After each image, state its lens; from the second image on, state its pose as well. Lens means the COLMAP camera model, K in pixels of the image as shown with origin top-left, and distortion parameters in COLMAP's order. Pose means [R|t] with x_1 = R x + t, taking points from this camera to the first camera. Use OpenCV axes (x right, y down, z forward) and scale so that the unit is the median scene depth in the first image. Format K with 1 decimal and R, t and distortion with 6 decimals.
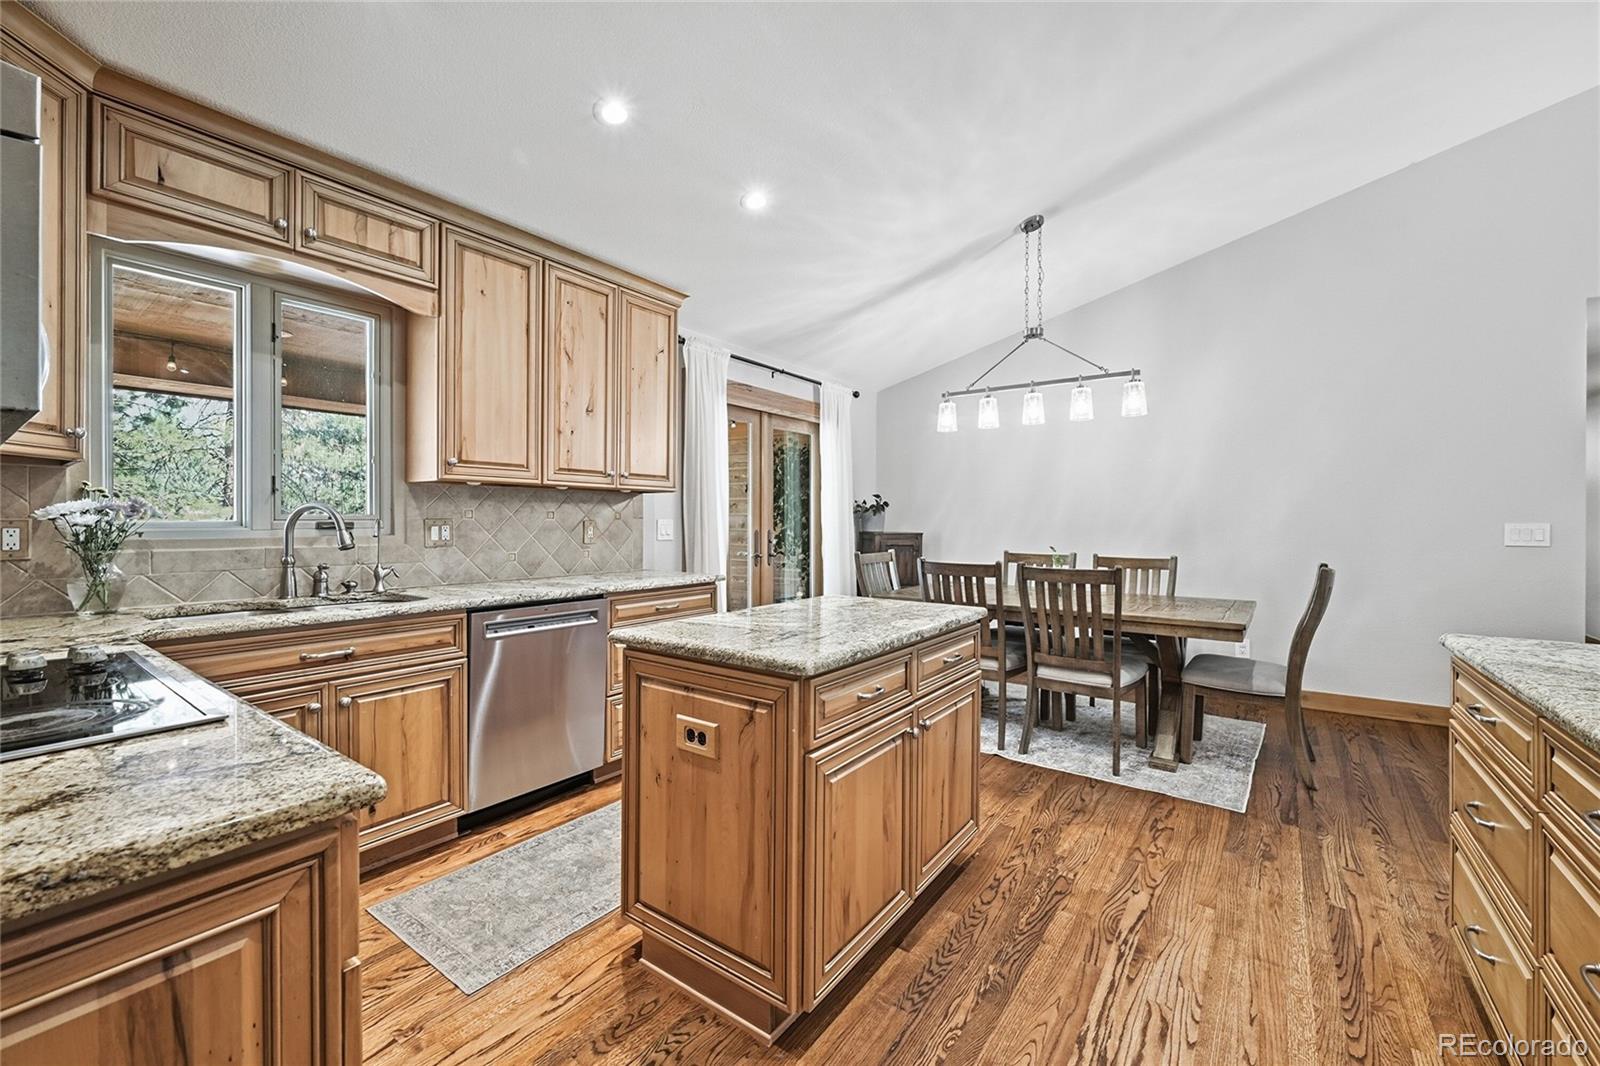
lens RADIAL K [[640.3, 0, 802.9], [0, 640.3, 528.7], [0, 0, 1]] dist [-0.004600, 0.000825]
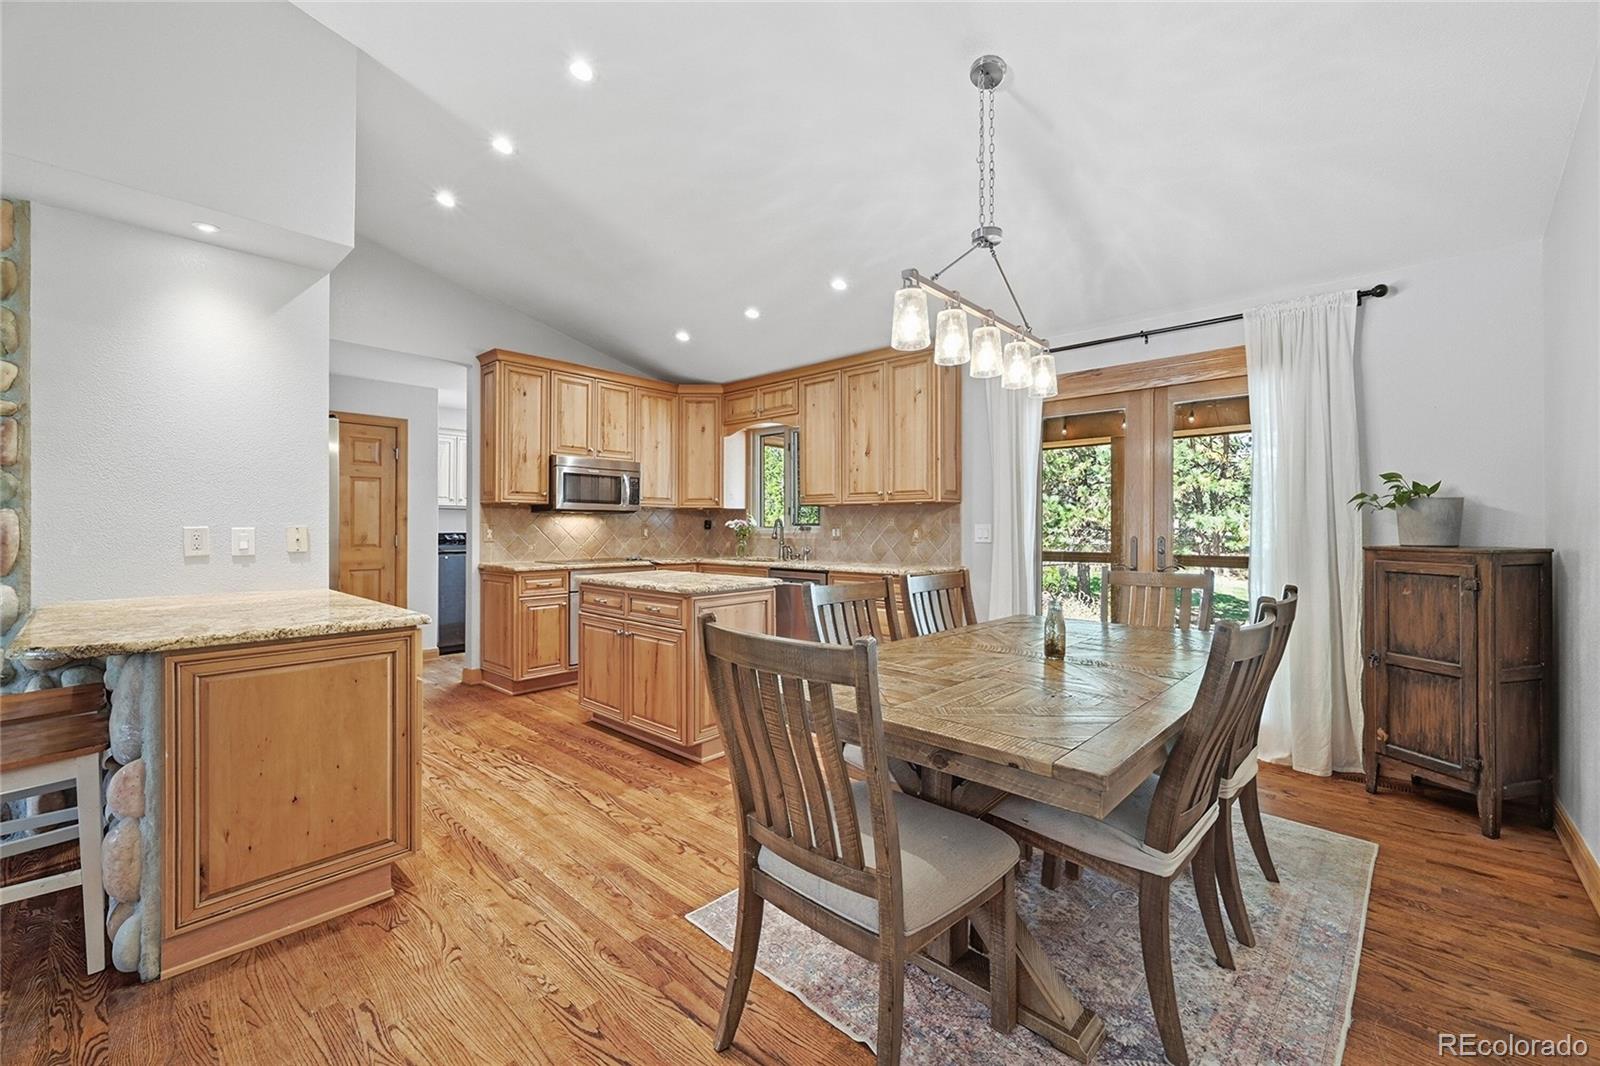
lens RADIAL K [[640.3, 0, 803.0], [0, 640.3, 523.6], [0, 0, 1]] dist [-0.004600, 0.000825]
pose [[-0.111243, -0.006724, -0.993771, 1.153630], [-0.010328, 0.999931, -0.005609, -0.007322], [0.993740, 0.009639, -0.111304, 0.989450]]
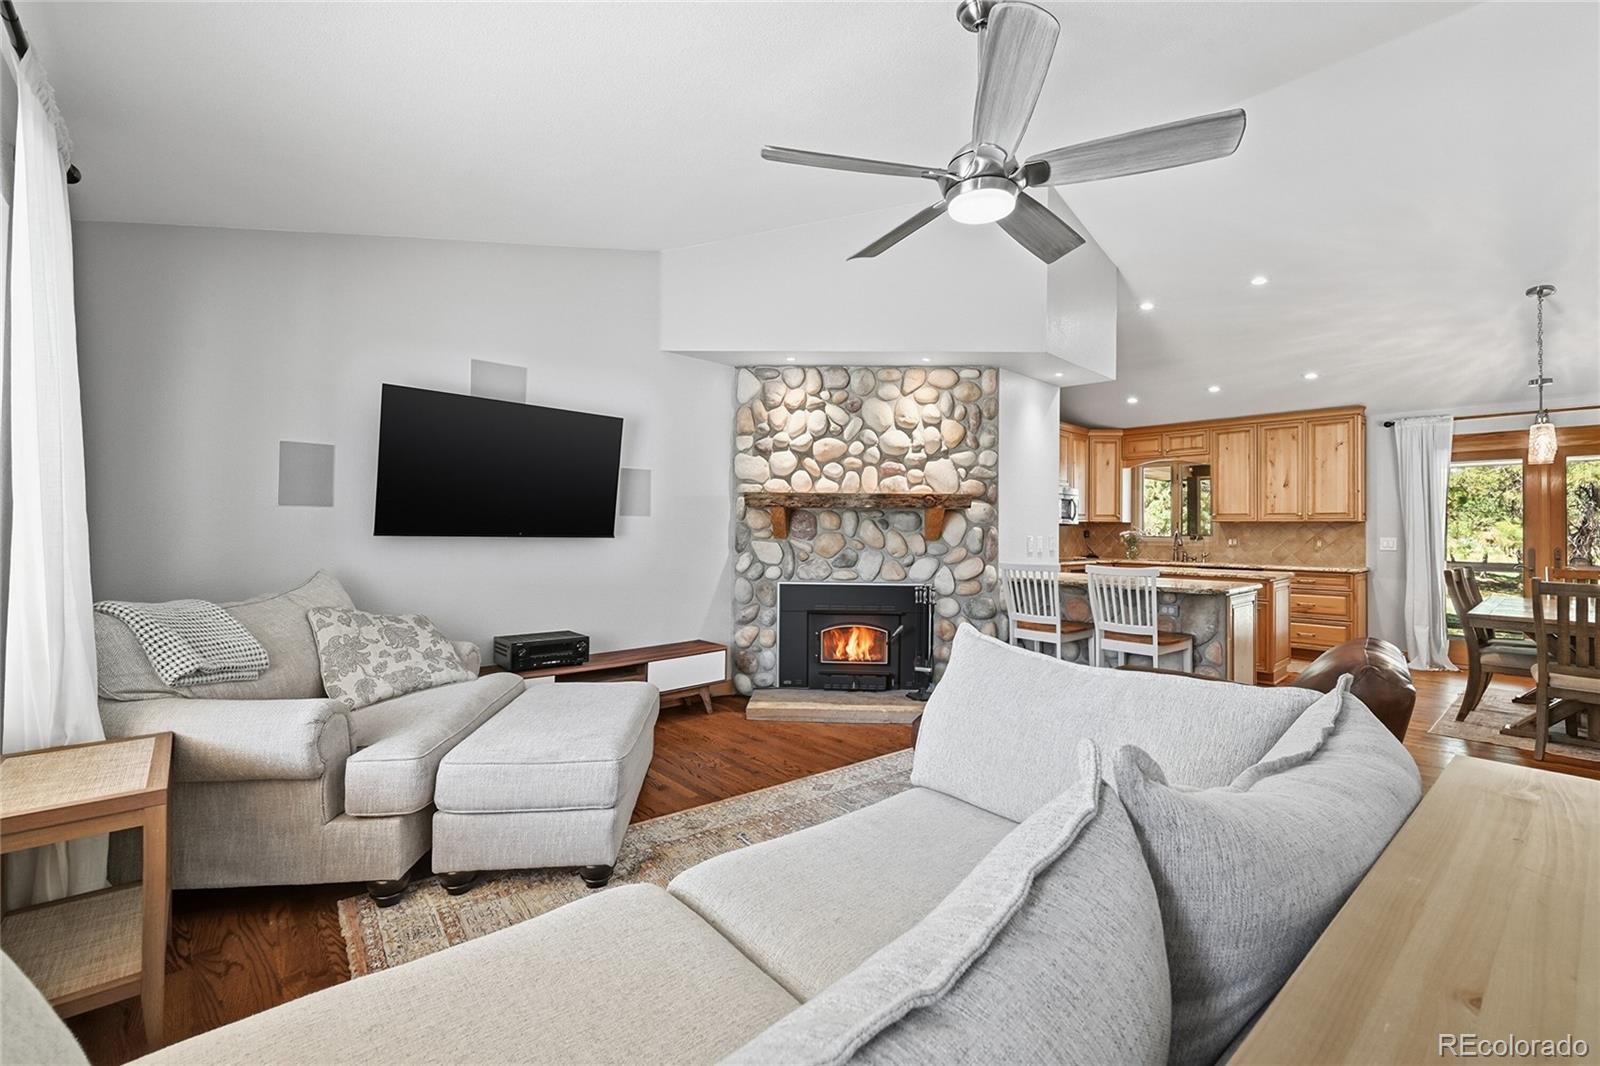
lens RADIAL K [[668.4, 0, 807.3], [0, 668.4, 520.2], [0, 0, 1]] dist [0.000761, -0.000394]
pose [[-0.198799, -0.020781, -0.979820, 2.070914], [-0.020386, 0.999647, -0.017065, 0.000578], [0.979828, 0.016582, -0.199152, -0.098720]]
